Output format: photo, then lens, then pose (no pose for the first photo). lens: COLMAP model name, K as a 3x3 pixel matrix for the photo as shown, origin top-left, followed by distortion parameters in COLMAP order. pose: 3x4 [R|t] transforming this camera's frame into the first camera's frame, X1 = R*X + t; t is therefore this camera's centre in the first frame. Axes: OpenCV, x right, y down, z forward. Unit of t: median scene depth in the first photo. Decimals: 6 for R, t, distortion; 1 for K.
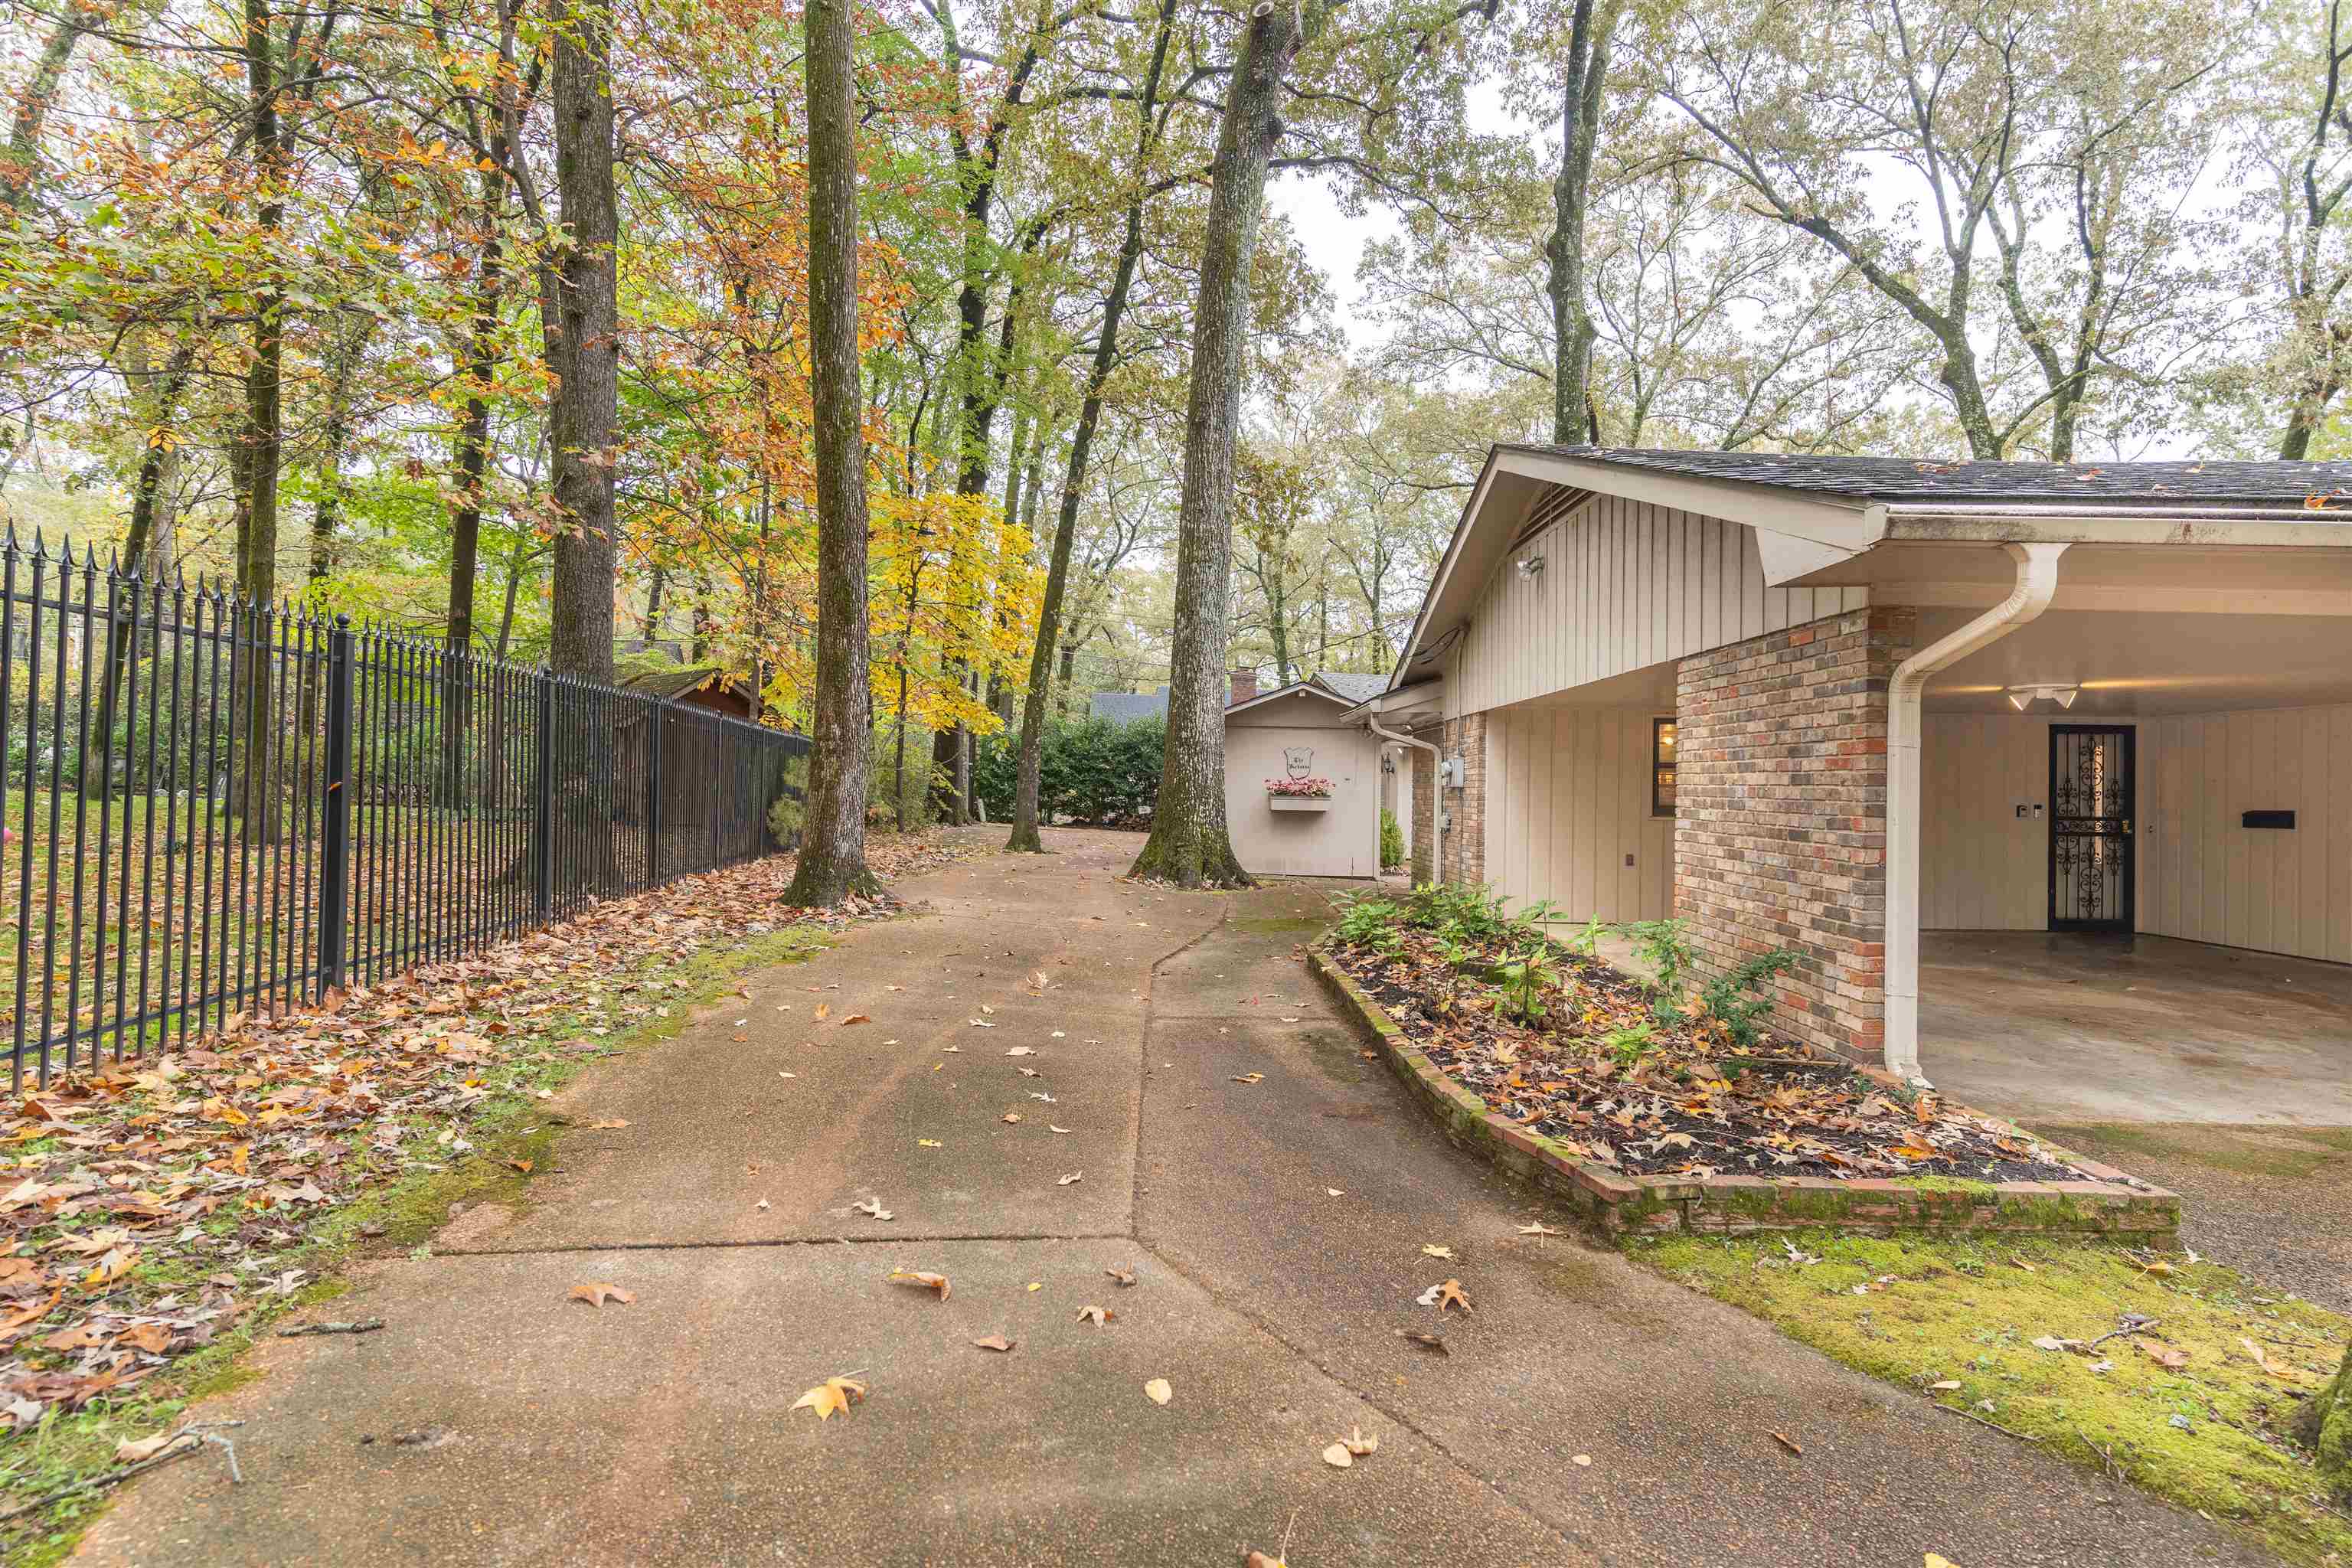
lens RADIAL K [[1124.7, 0, 1176.6], [0, 1124.7, 785.0], [0, 0, 1]] dist [-0.000847, 0.000242]
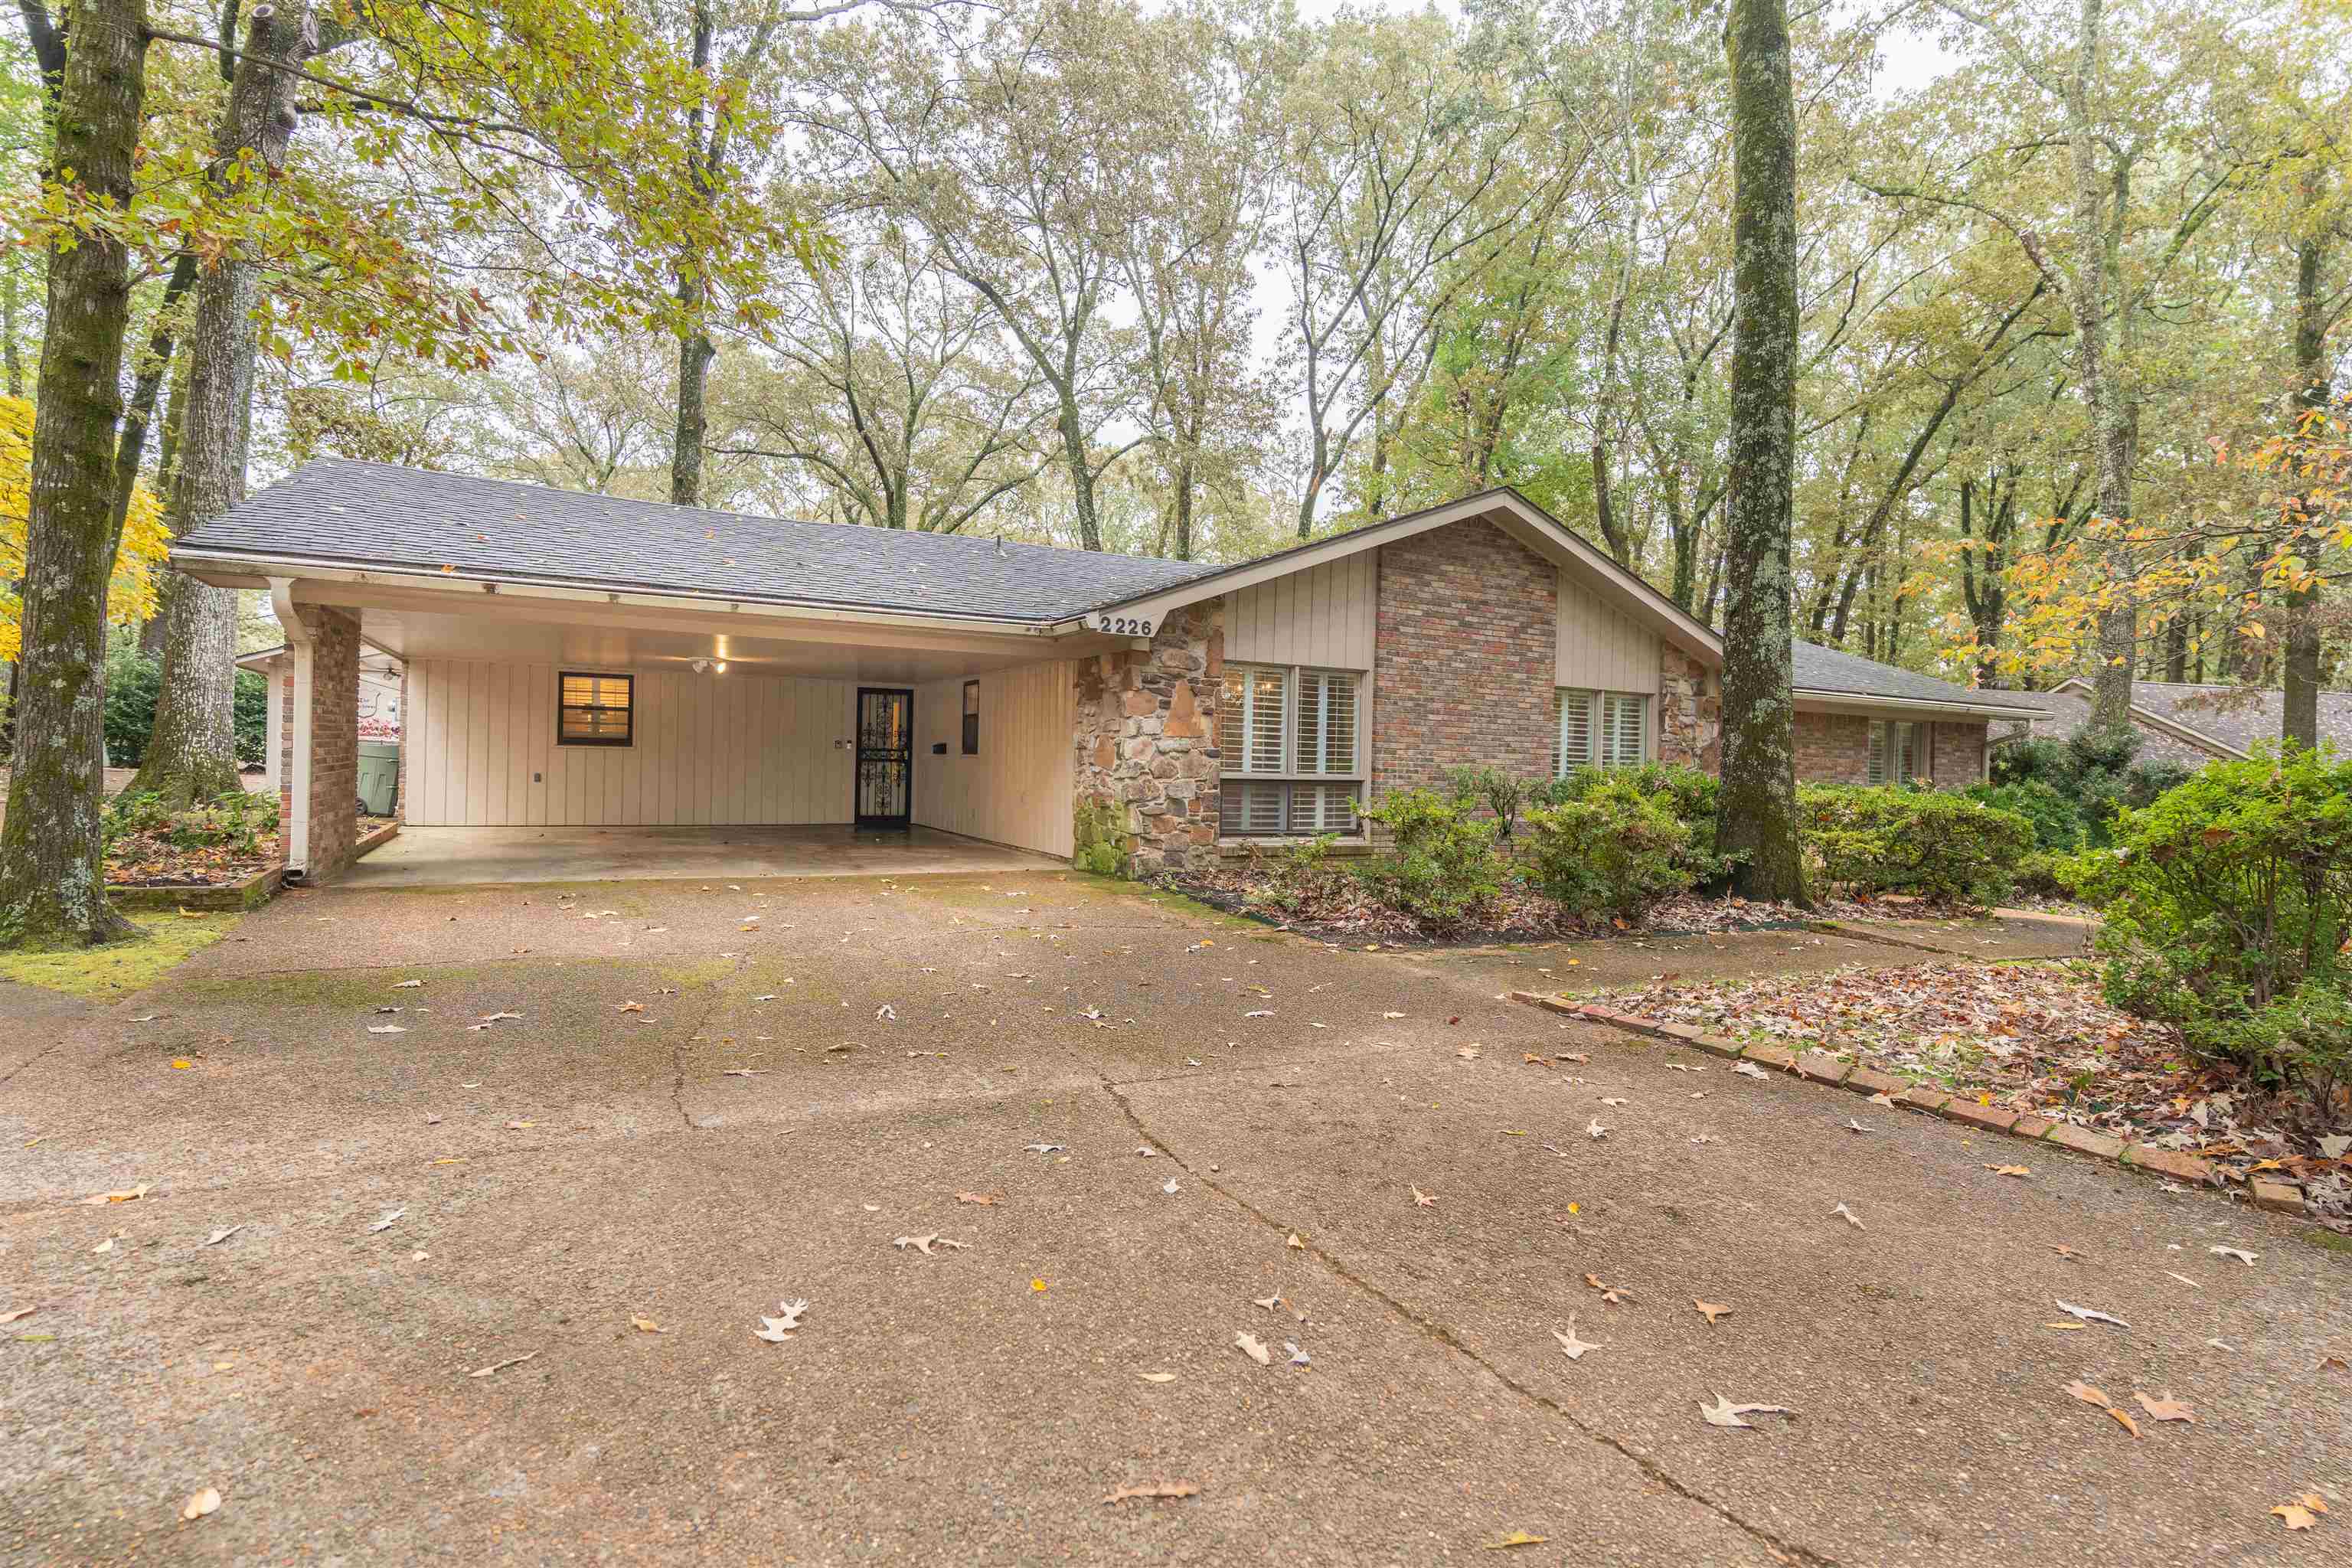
lens RADIAL K [[1124.7, 0, 1176.8], [0, 1124.7, 778.4], [0, 0, 1]] dist [-0.000847, 0.000242]
pose [[0.876118, -0.001636, 0.482094, 0.424900], [-0.012374, 0.999588, 0.025881, 0.024143], [-0.481938, -0.028640, 0.875737, -0.530282]]
